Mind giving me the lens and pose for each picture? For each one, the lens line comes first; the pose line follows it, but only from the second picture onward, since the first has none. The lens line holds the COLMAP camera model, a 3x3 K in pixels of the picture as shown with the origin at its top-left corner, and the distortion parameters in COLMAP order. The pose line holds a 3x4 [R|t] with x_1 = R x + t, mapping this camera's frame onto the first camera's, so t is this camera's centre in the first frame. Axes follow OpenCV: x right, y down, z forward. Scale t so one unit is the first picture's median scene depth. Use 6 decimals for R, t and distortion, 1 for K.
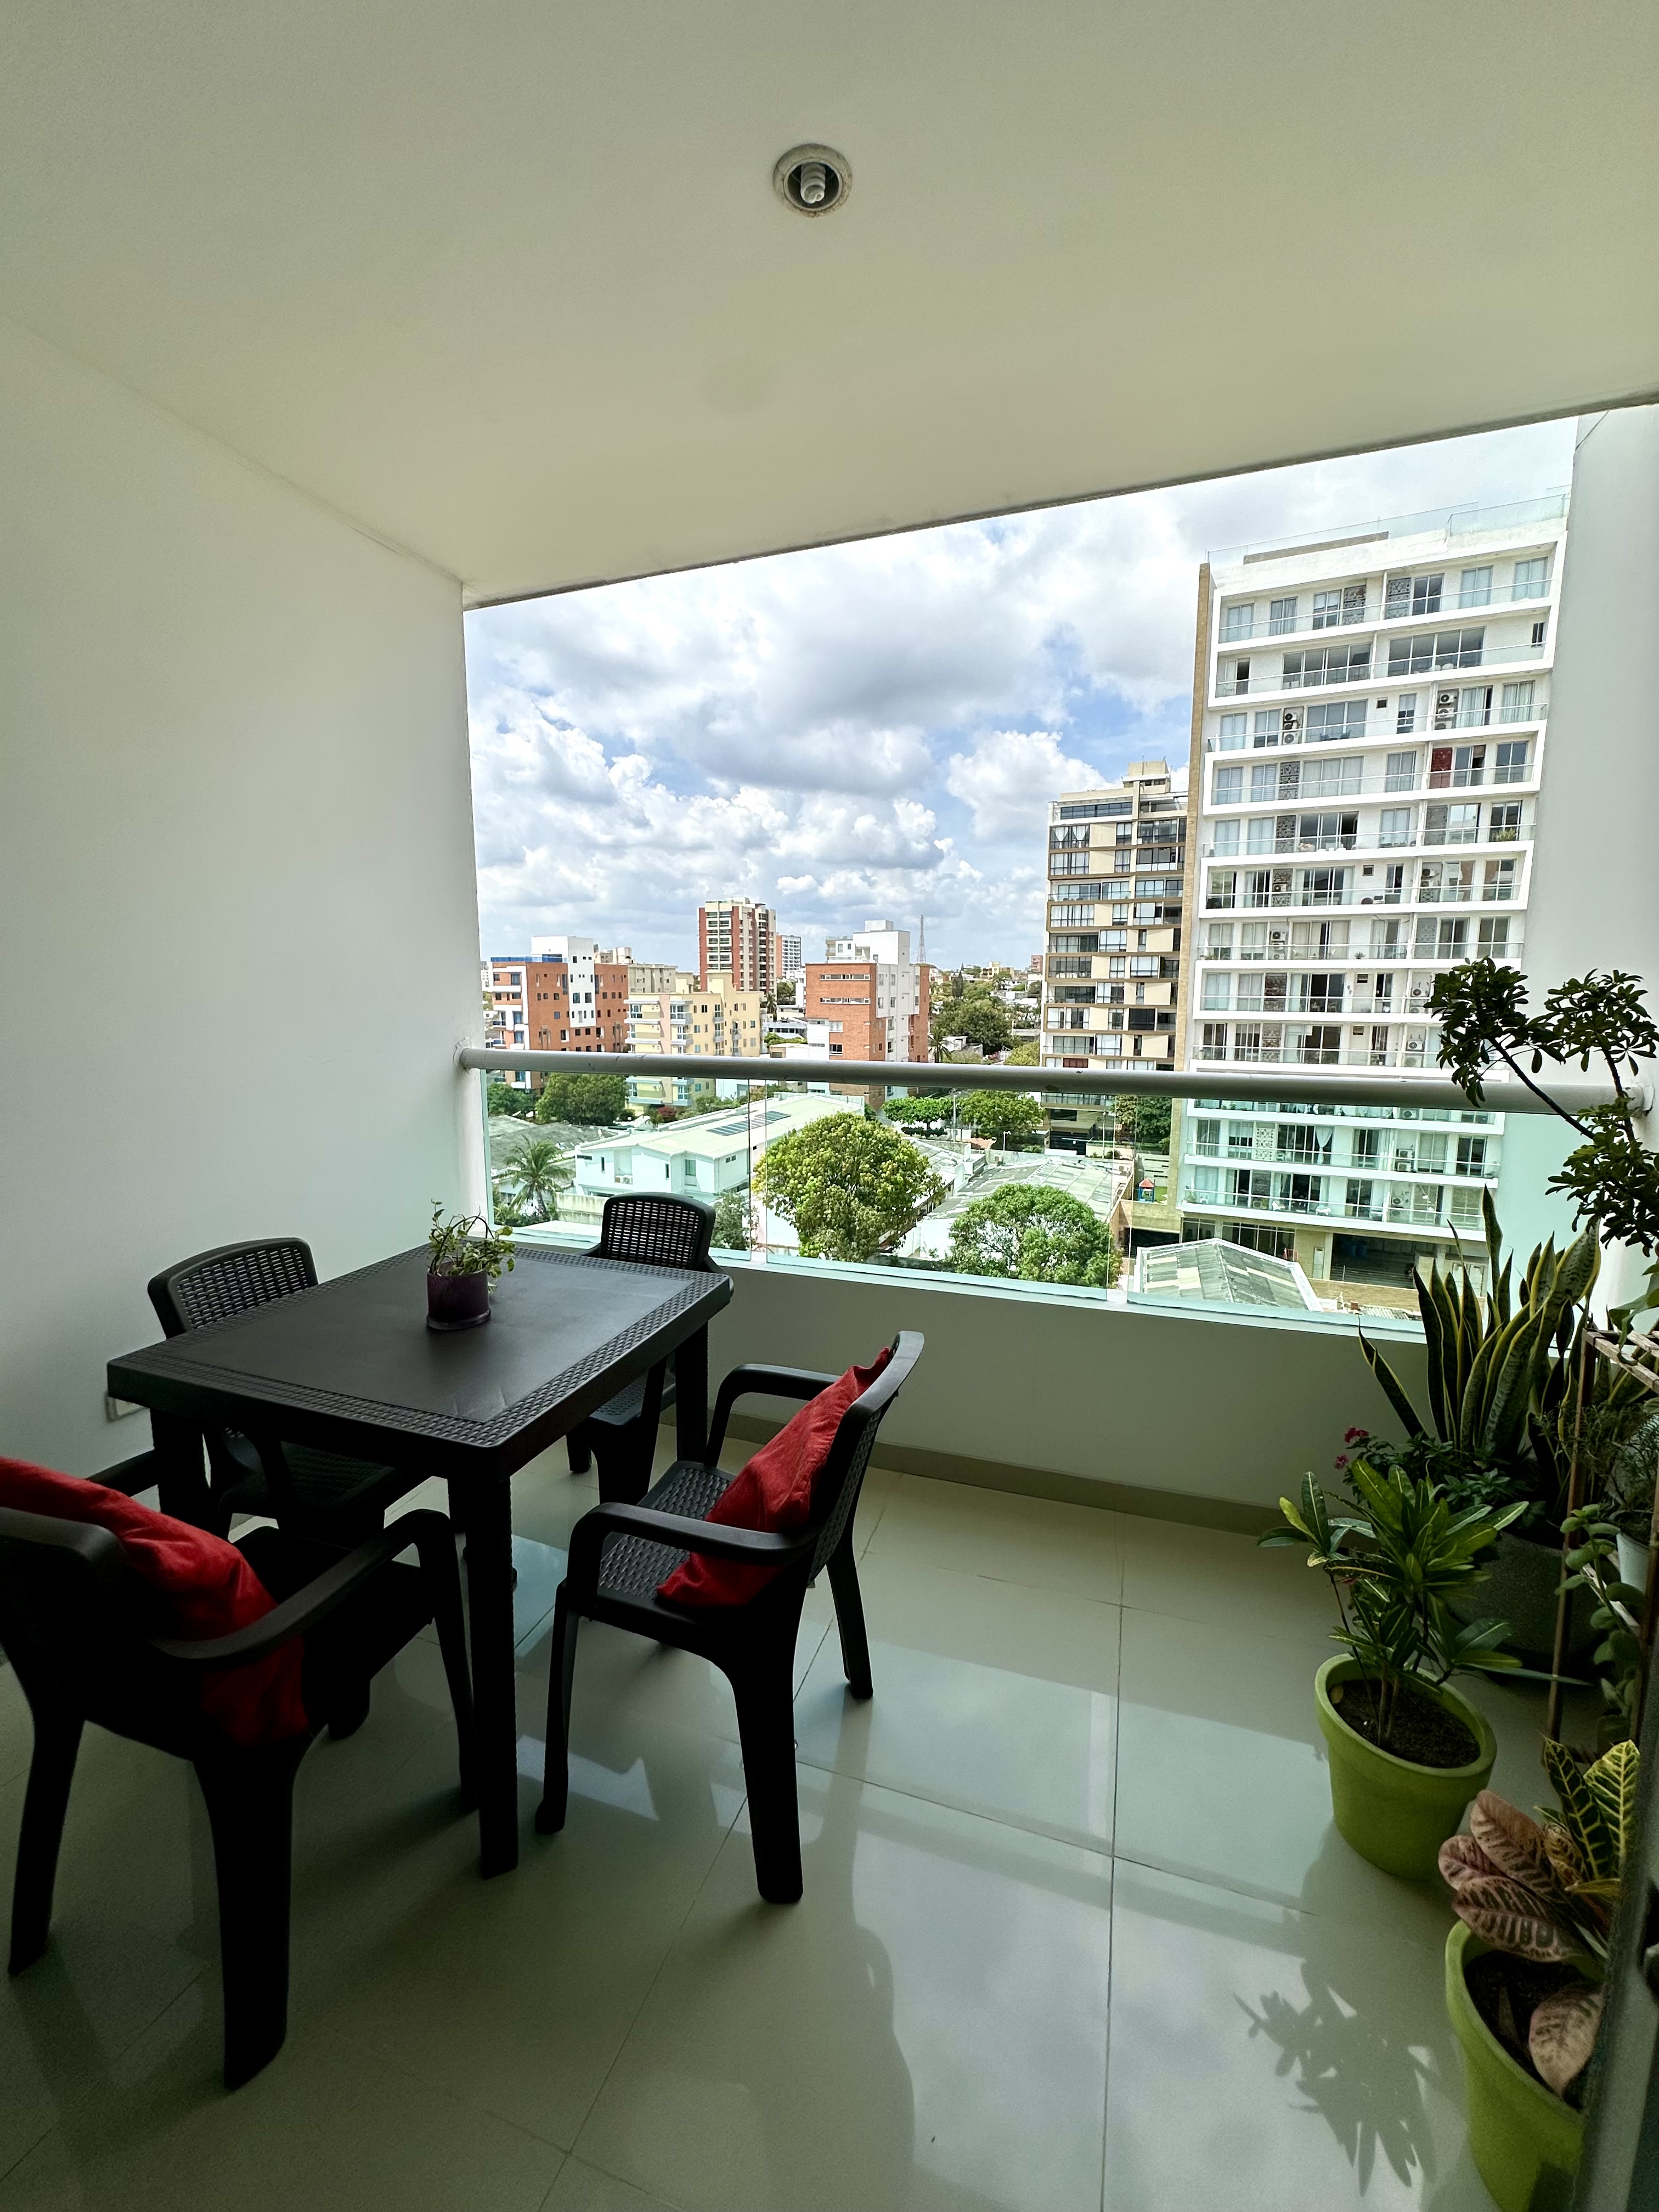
lens RADIAL K [[883.8, 0, 829.1], [0, 883.8, 1100.8], [0, 0, 1]] dist [-0.005109, 0.003823]
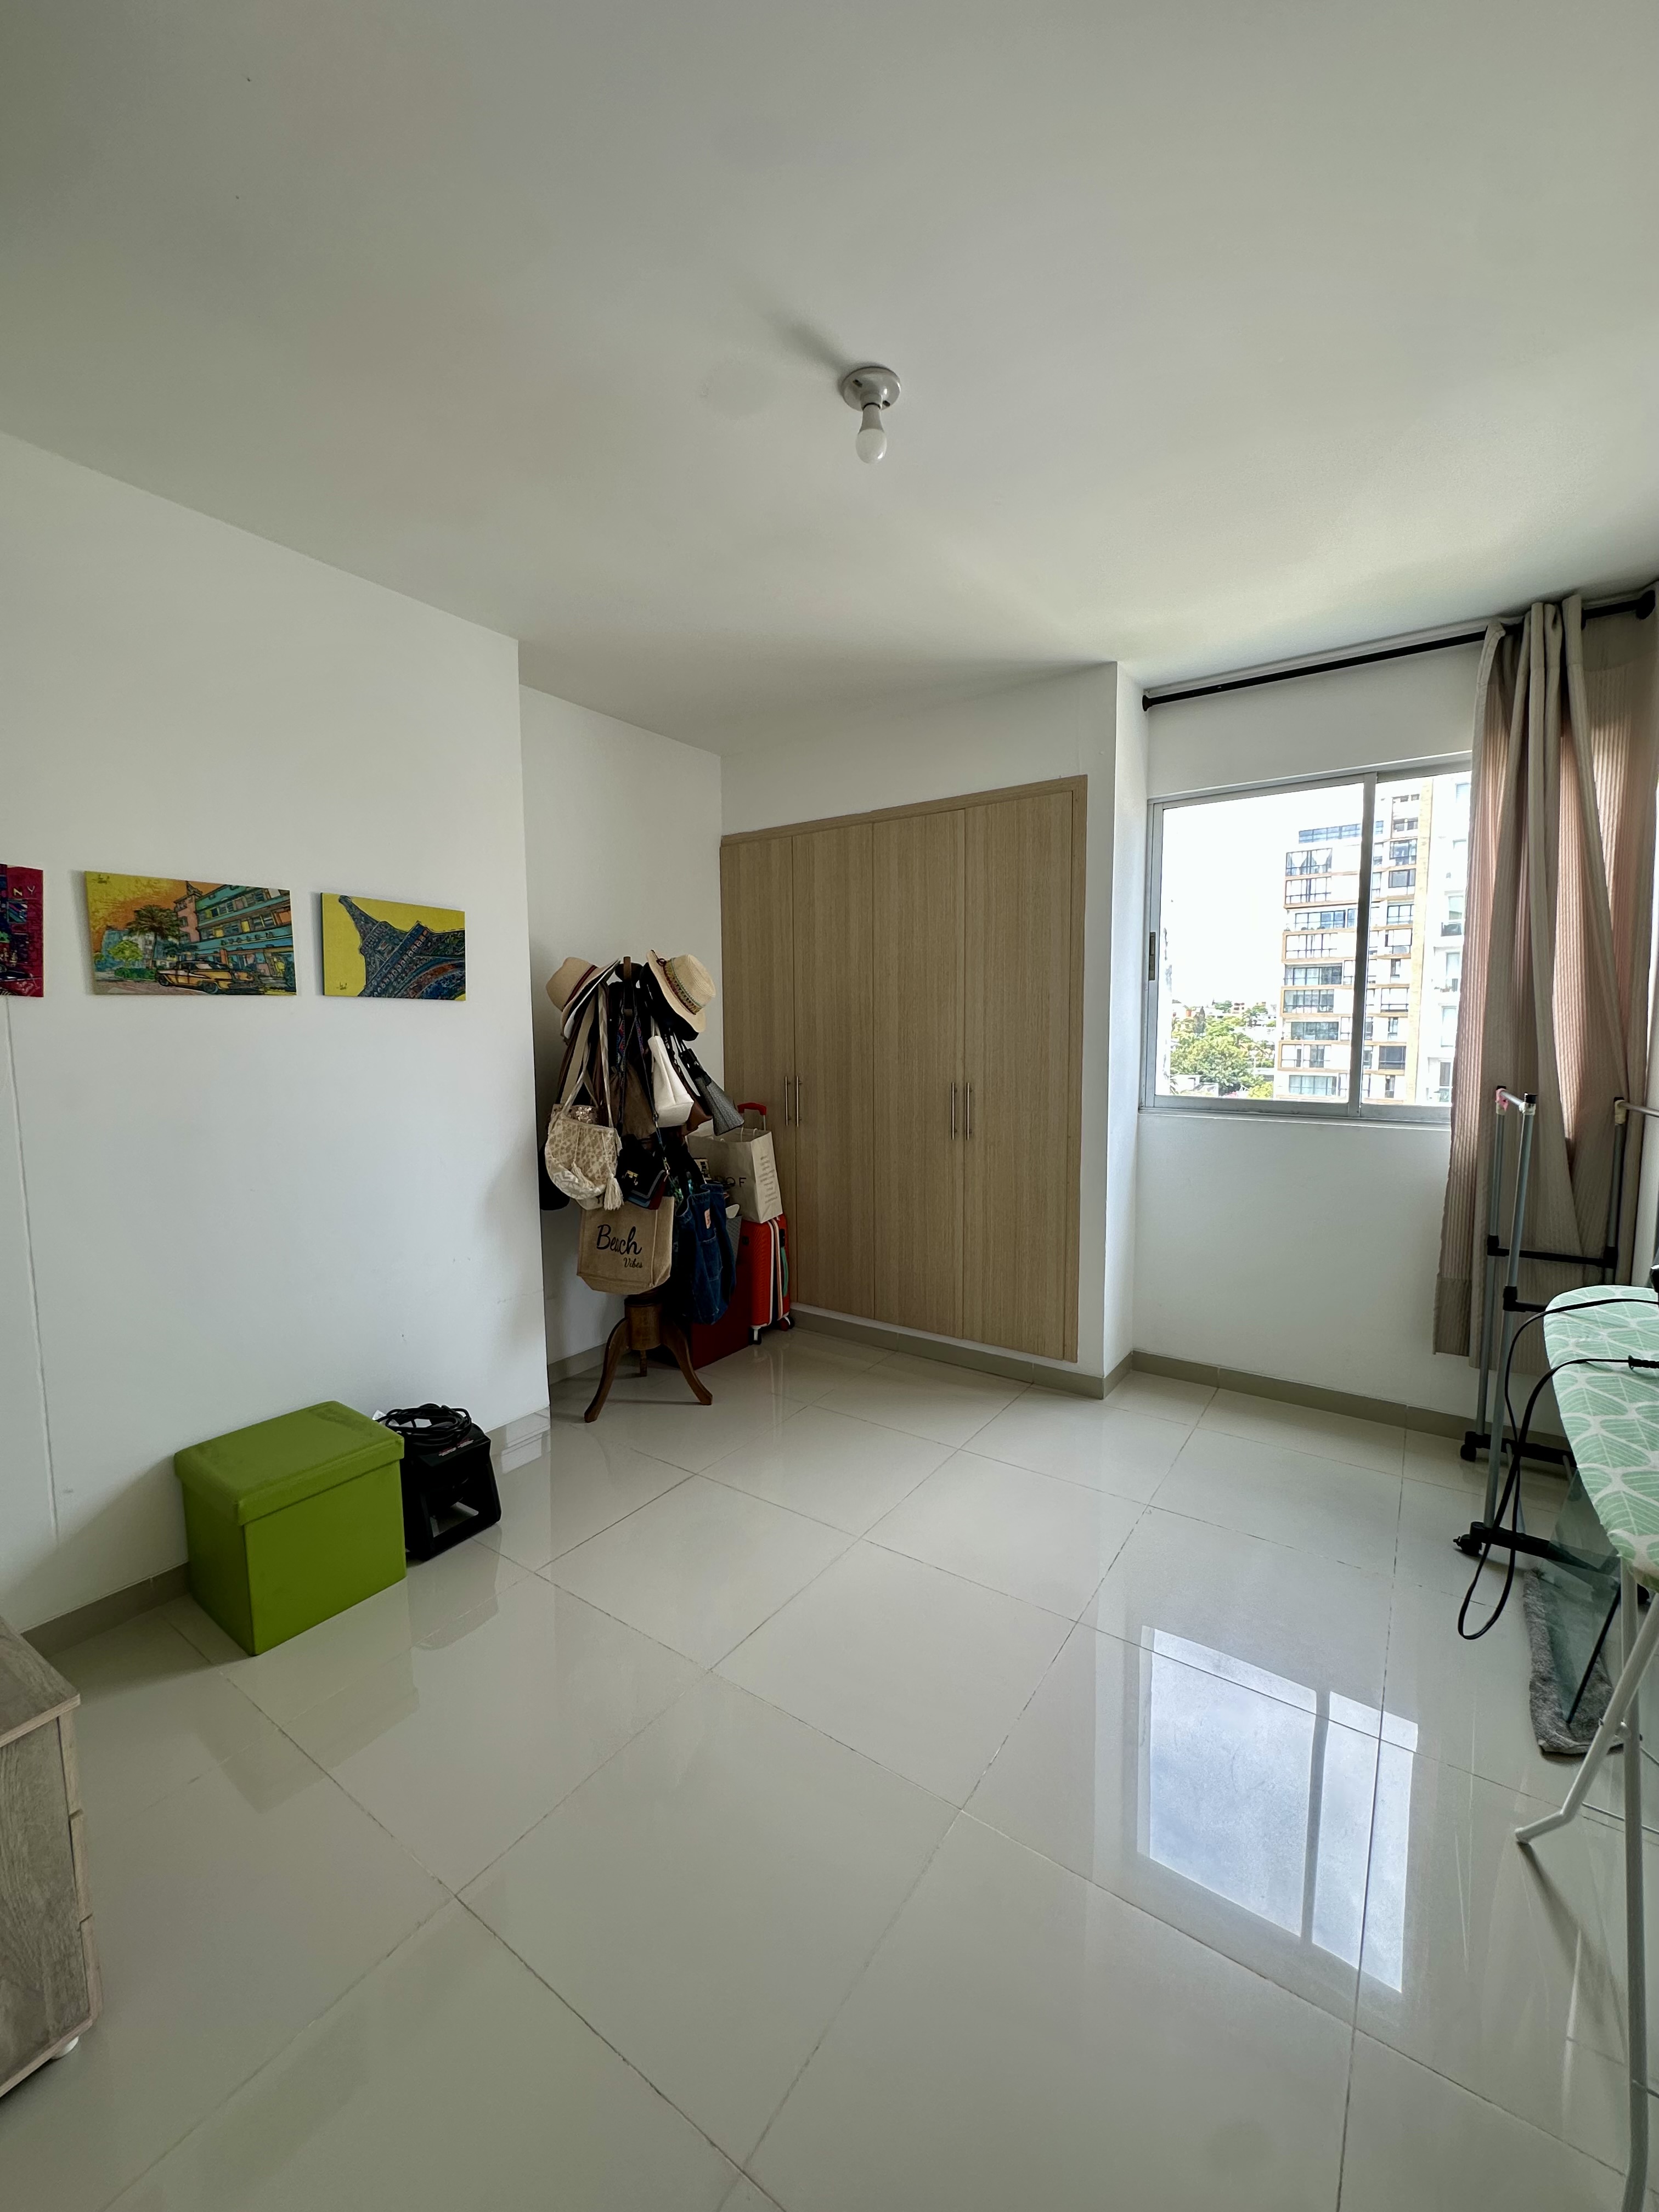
lens RADIAL K [[883.8, 0, 817.0], [0, 883.8, 1104.3], [0, 0, 1]] dist [-0.005109, 0.003823]
pose [[0.959374, 0.021465, -0.281319, 0.079895], [-0.031841, 0.998969, -0.032365, 0.005877], [0.280334, 0.040007, 0.959068, -0.052131]]
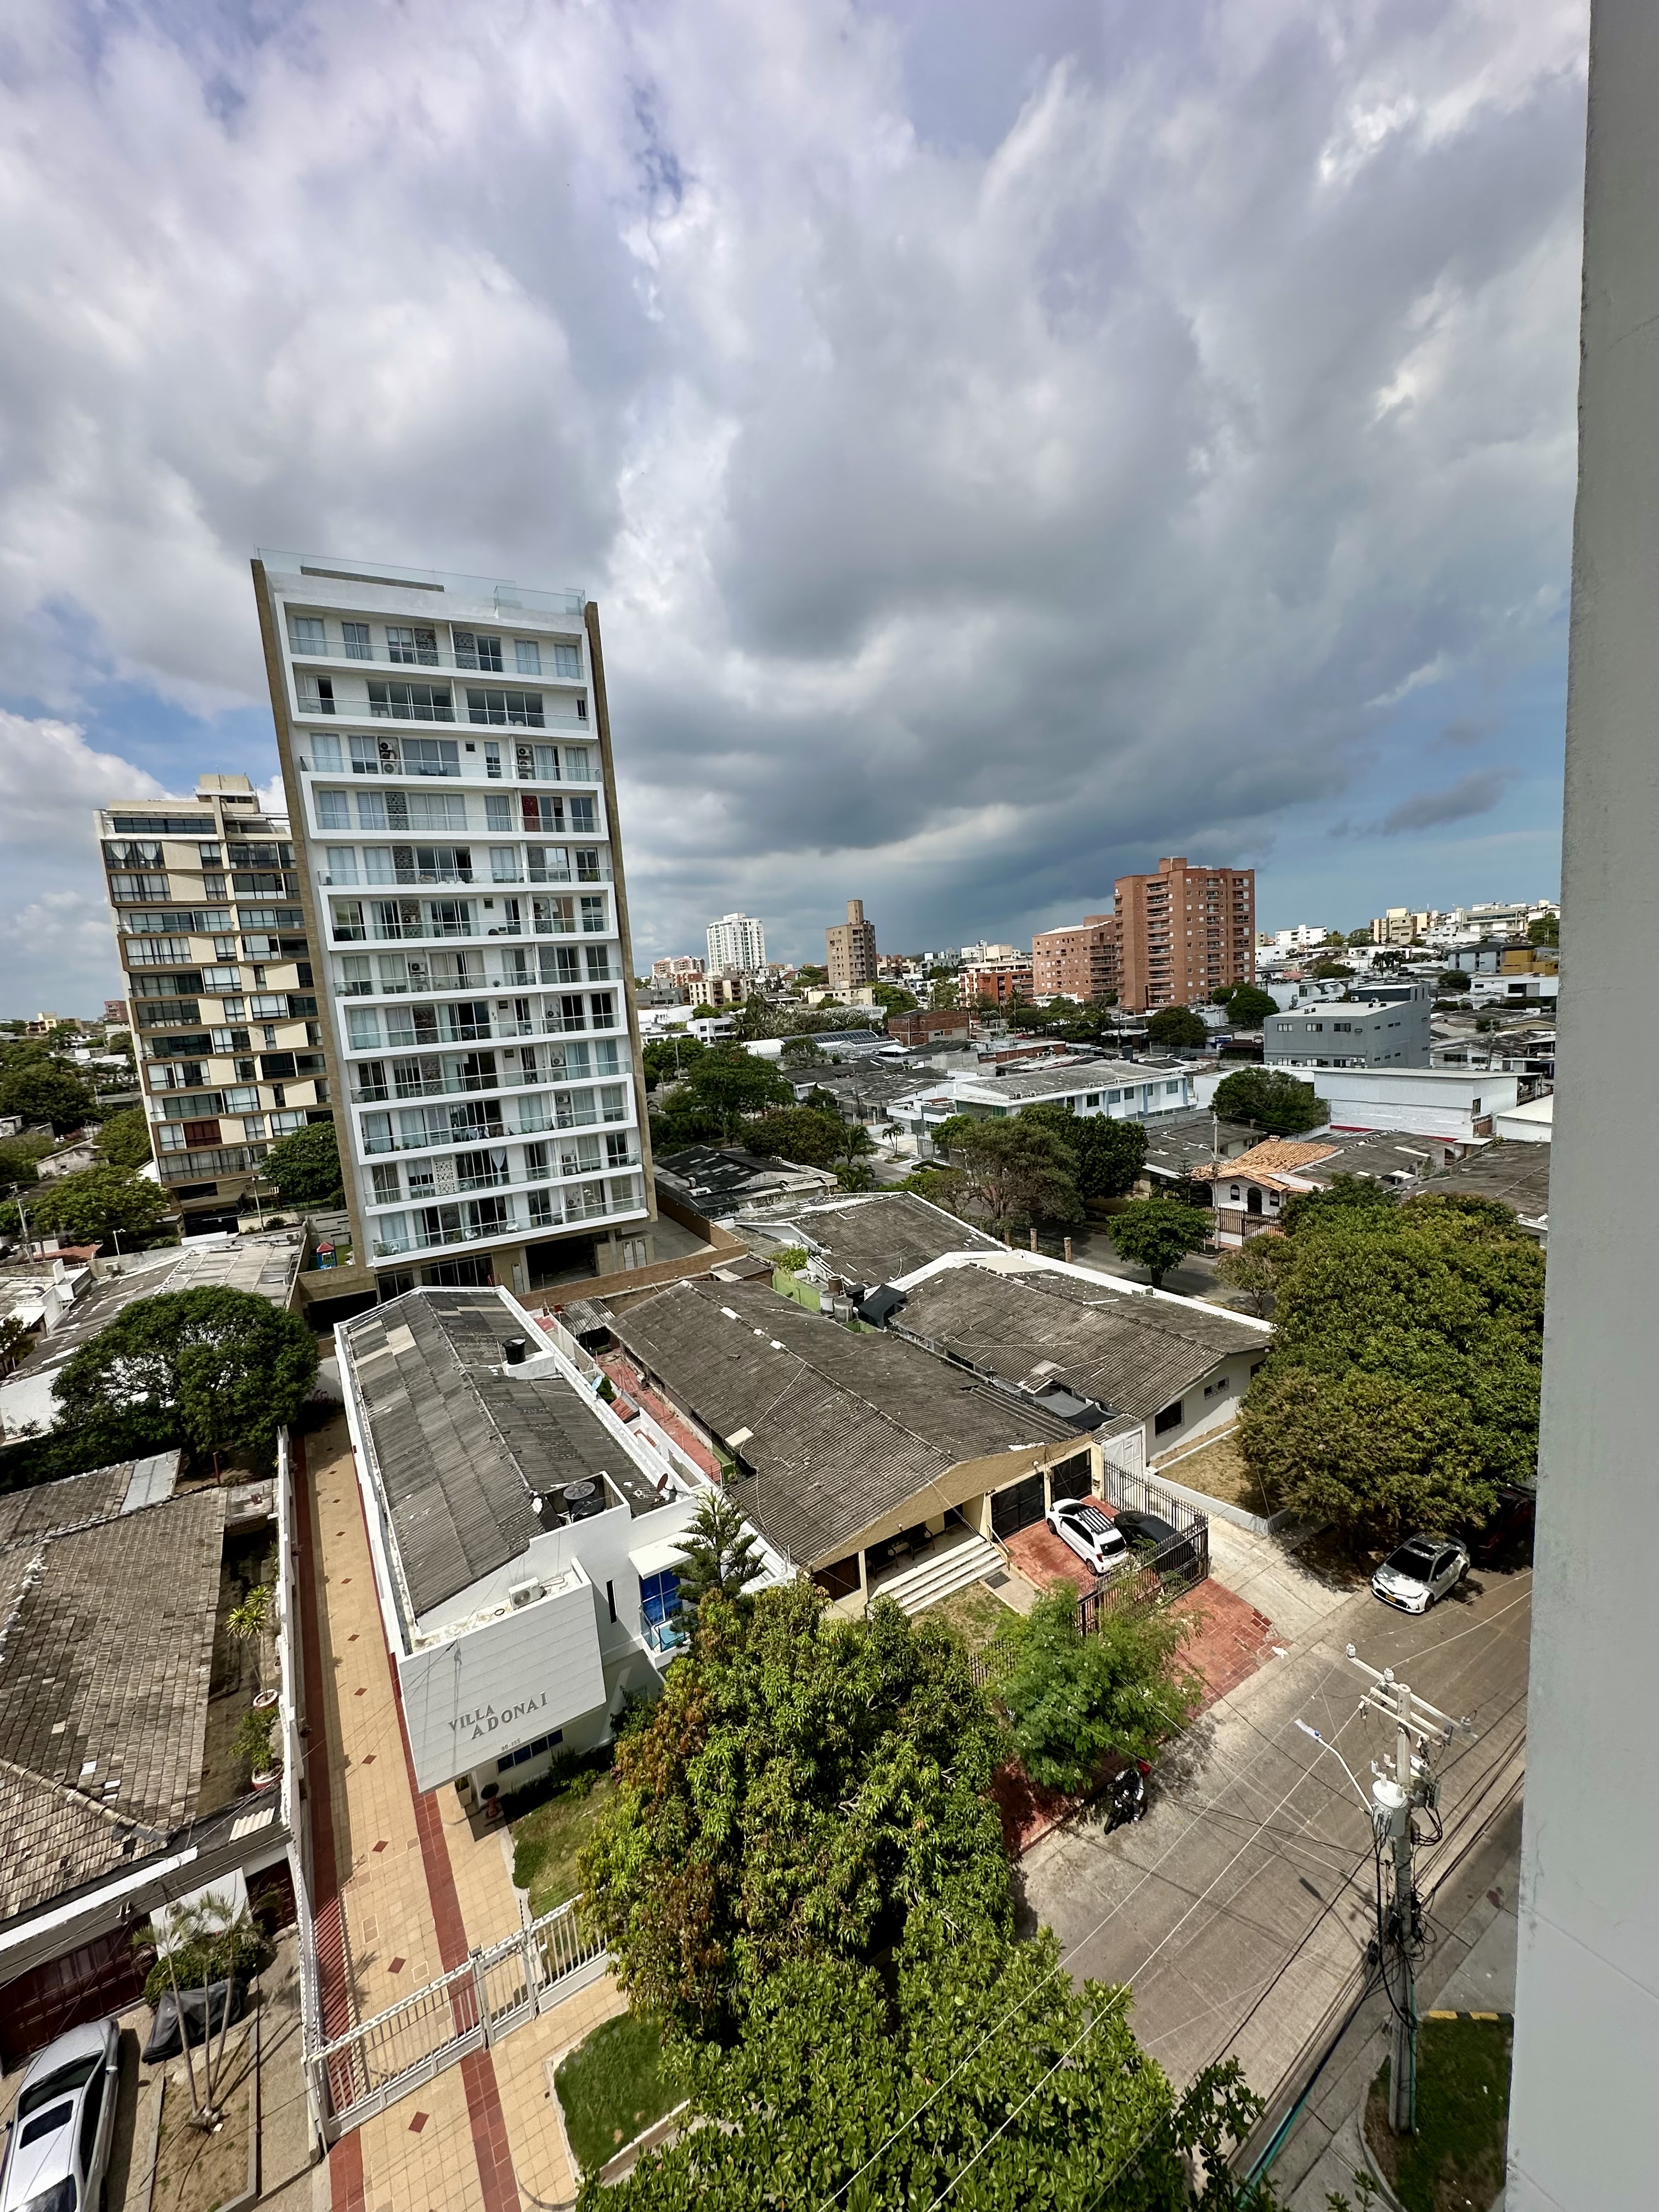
lens RADIAL K [[883.8, 0, 825.3], [0, 883.8, 1103.2], [0, 0, 1]] dist [-0.005109, 0.003823]
pose [[0.616479, -0.150942, 0.772768, 0.005180], [0.175897, 0.983050, 0.051694, -0.008757], [-0.767472, 0.104059, 0.632580, 0.043038]]
